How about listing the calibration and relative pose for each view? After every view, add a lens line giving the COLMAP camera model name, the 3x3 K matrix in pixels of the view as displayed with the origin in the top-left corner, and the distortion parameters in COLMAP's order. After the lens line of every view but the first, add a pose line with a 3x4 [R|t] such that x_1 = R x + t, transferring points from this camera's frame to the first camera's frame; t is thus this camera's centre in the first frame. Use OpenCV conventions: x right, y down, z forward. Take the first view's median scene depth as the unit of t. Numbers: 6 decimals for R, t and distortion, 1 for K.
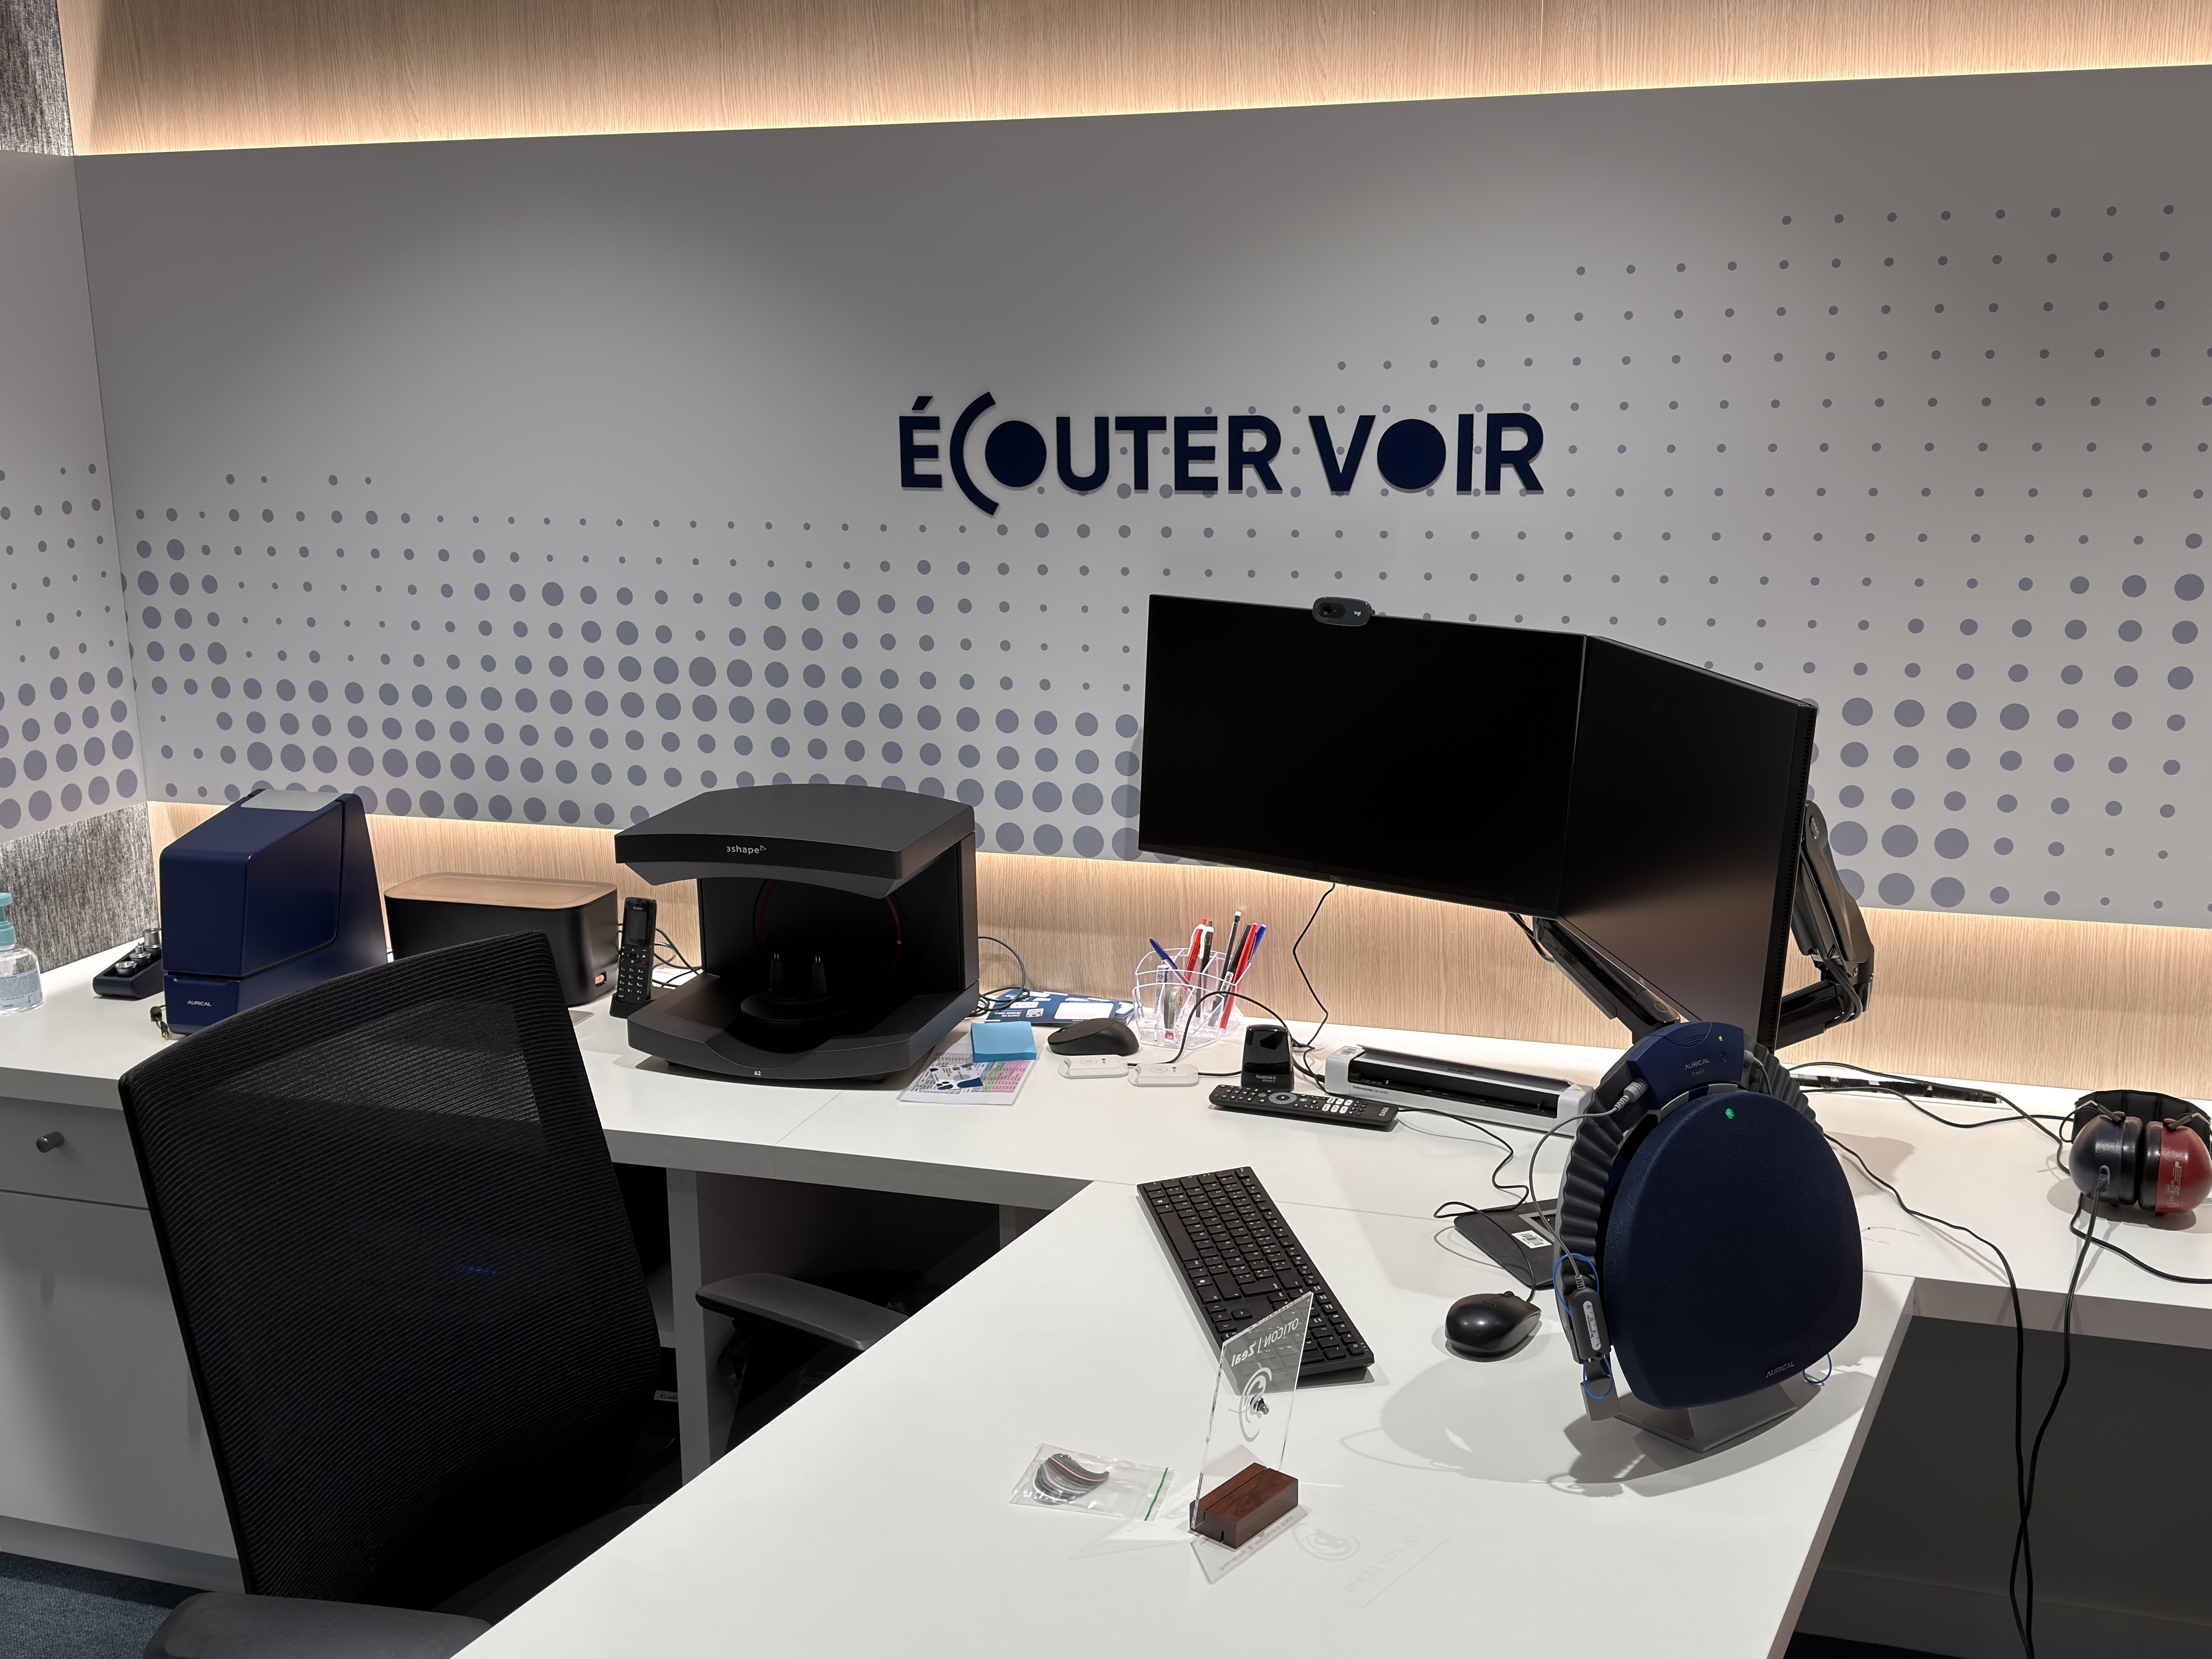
lens RADIAL K [[2149.4, 0, 1106.7], [0, 2149.4, 836.5], [0, 0, 1]] dist [0.193120, -0.403622]
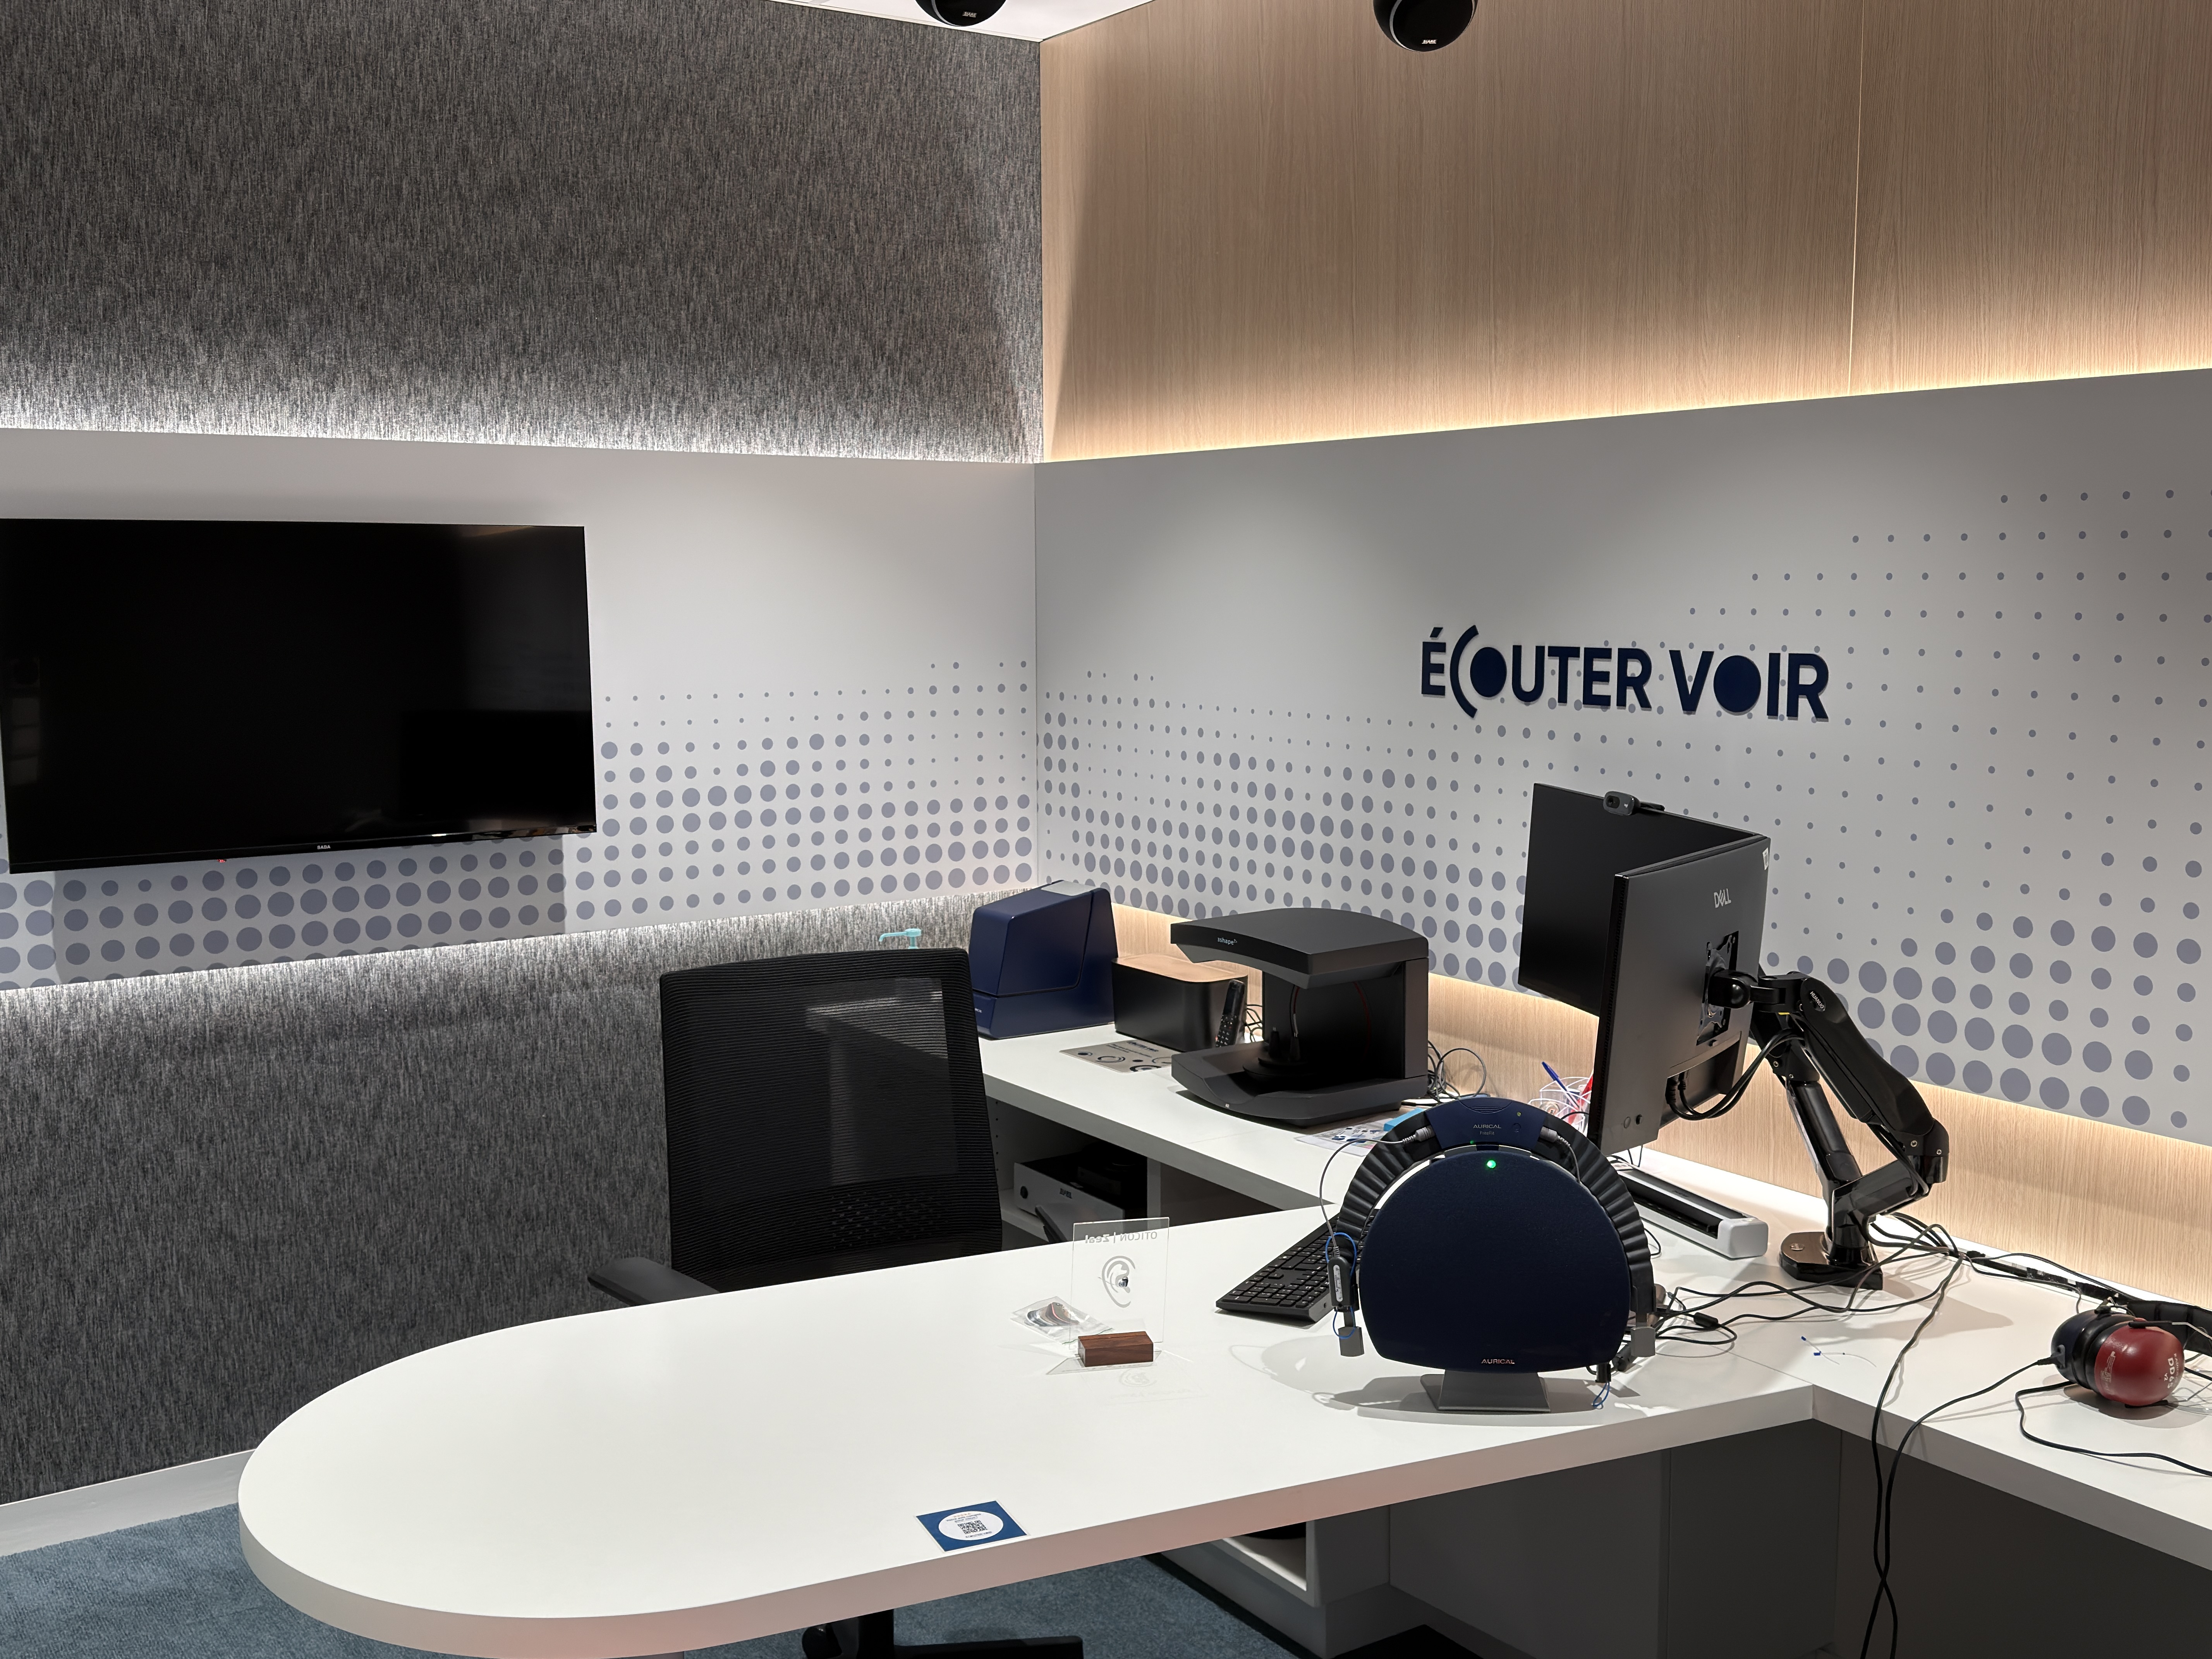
lens RADIAL K [[2149.4, 0, 1106.7], [0, 2149.4, 836.5], [0, 0, 1]] dist [0.193120, -0.403622]
pose [[0.787874, 0.087391, -0.609605, 0.569853], [-0.148653, 0.987597, -0.050545, 0.020154], [0.597626, 0.130442, 0.791093, -0.150486]]
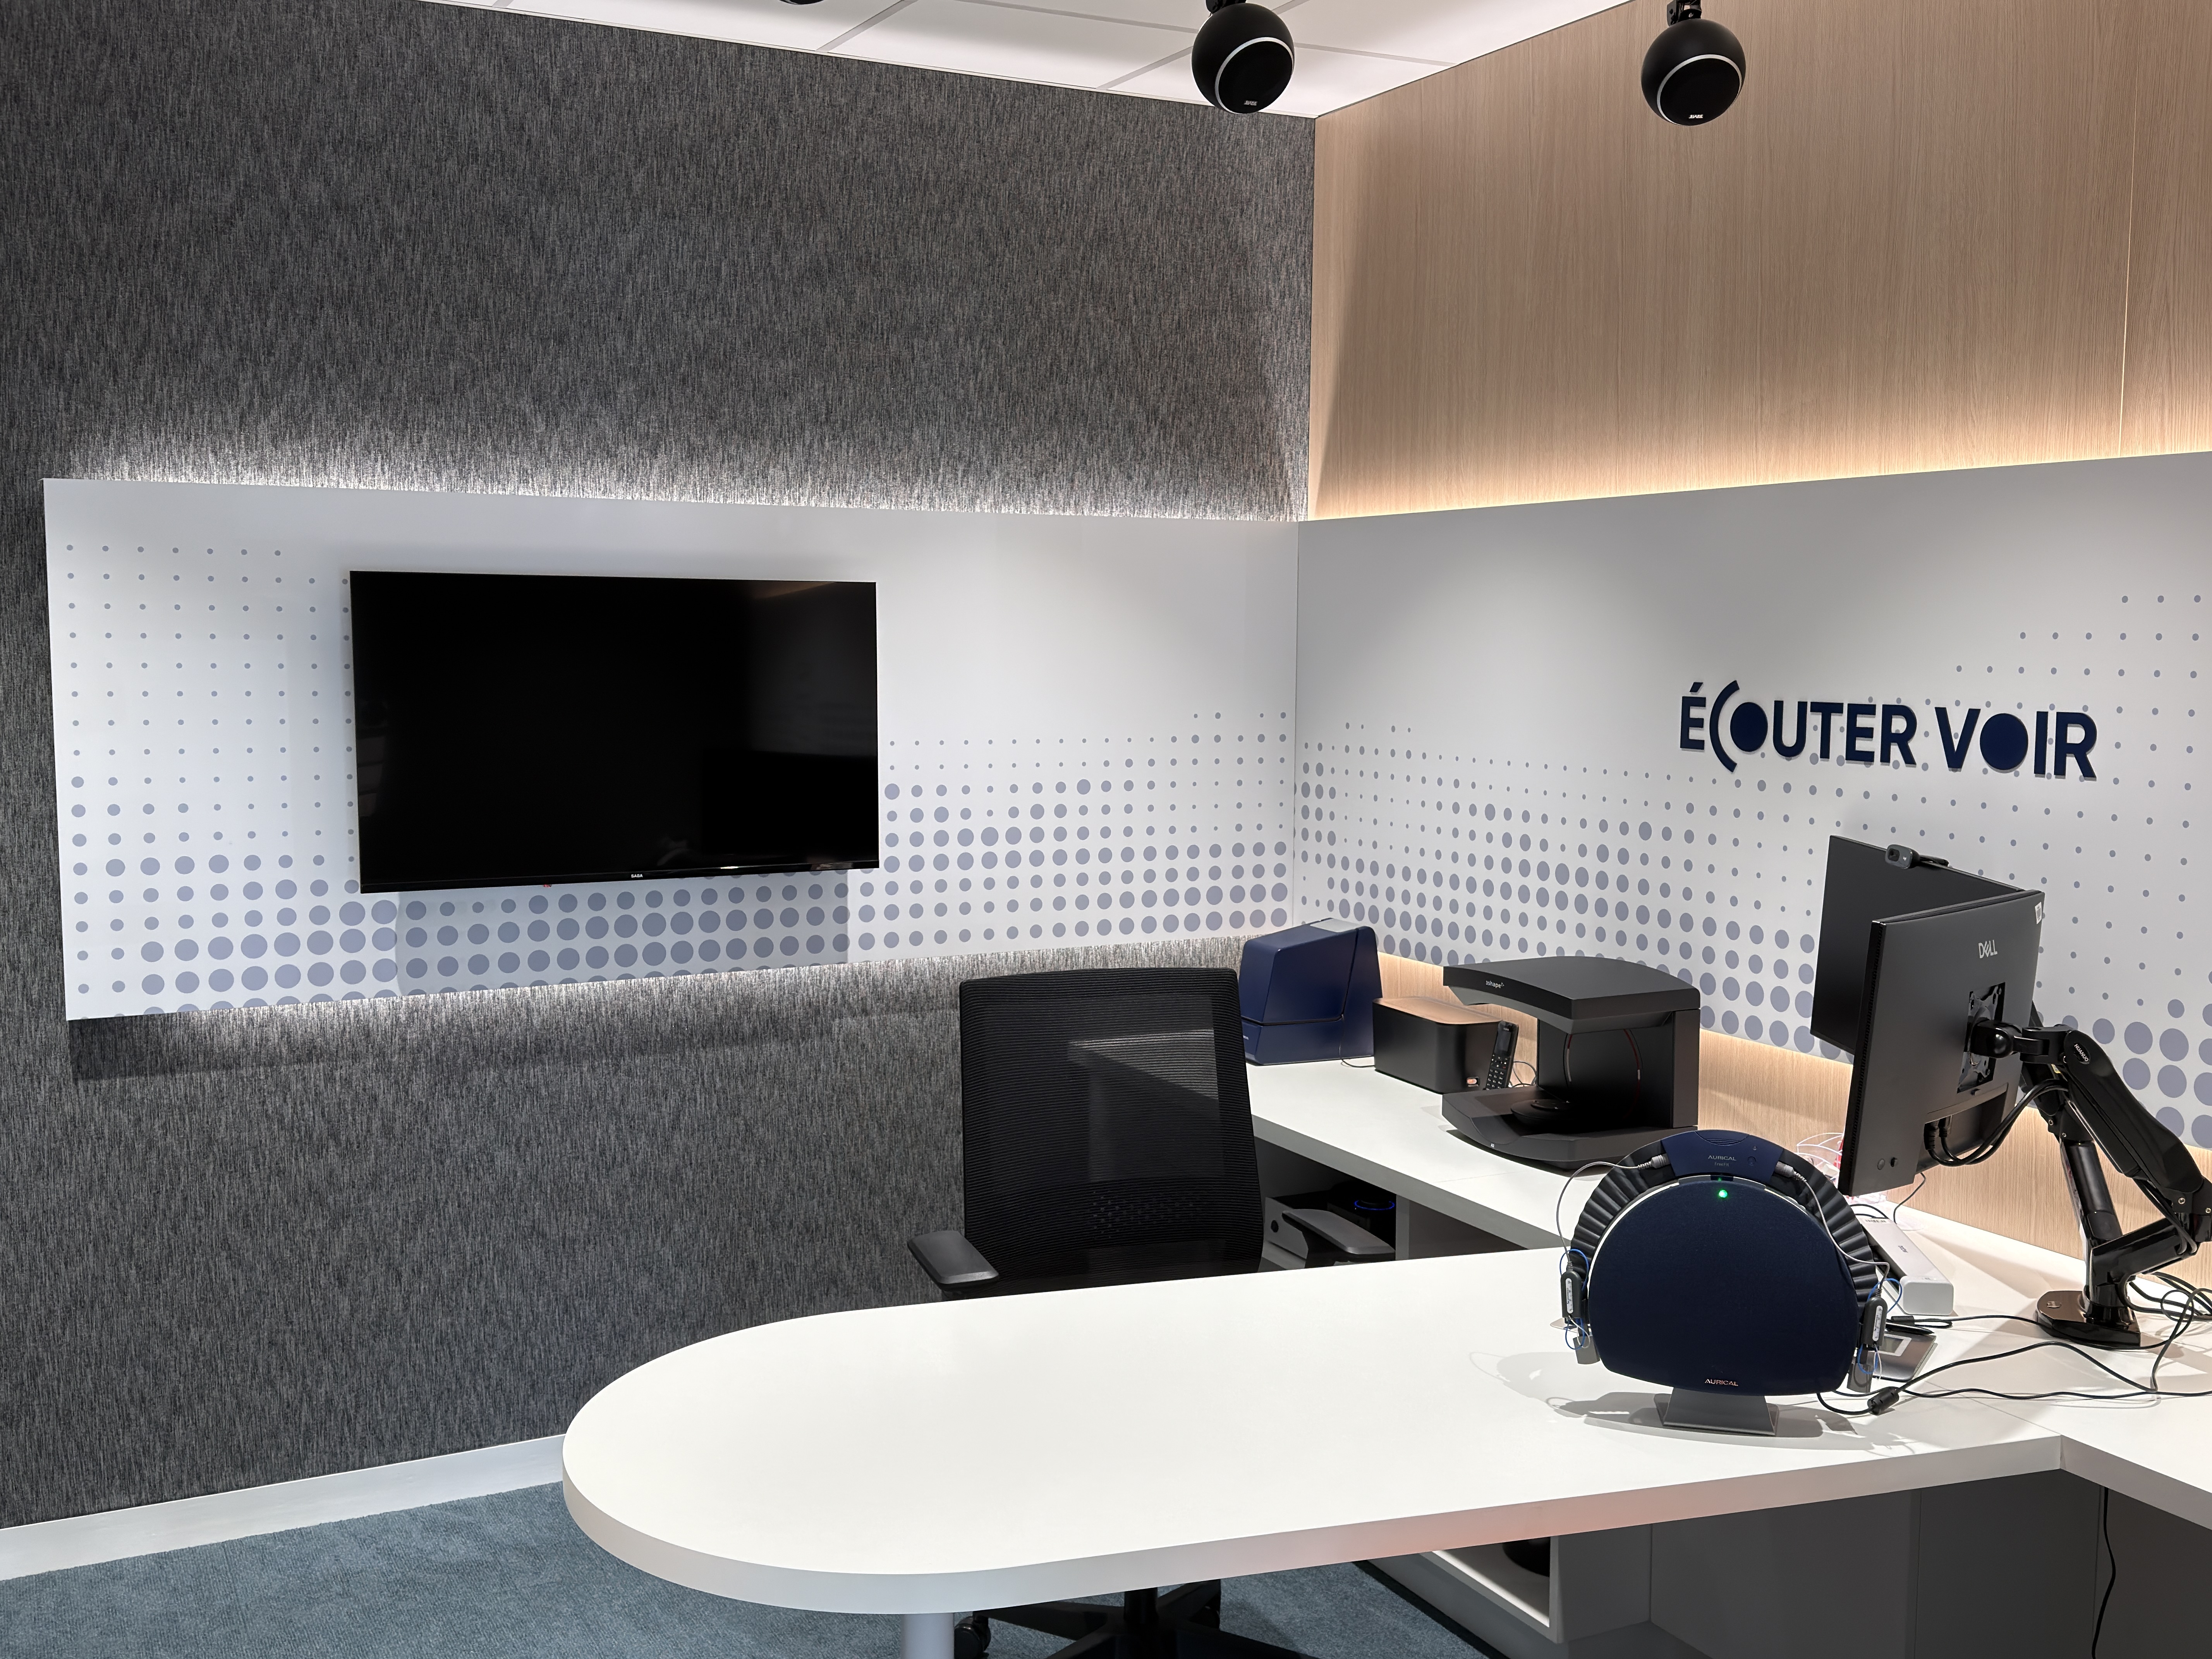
lens RADIAL K [[2149.4, 0, 1106.7], [0, 2149.4, 836.5], [0, 0, 1]] dist [0.193120, -0.403622]
pose [[0.708713, 0.086527, -0.700171, 0.603178], [-0.175707, 0.982826, -0.056394, 0.030546], [0.683267, 0.162992, 0.711745, -0.191331]]
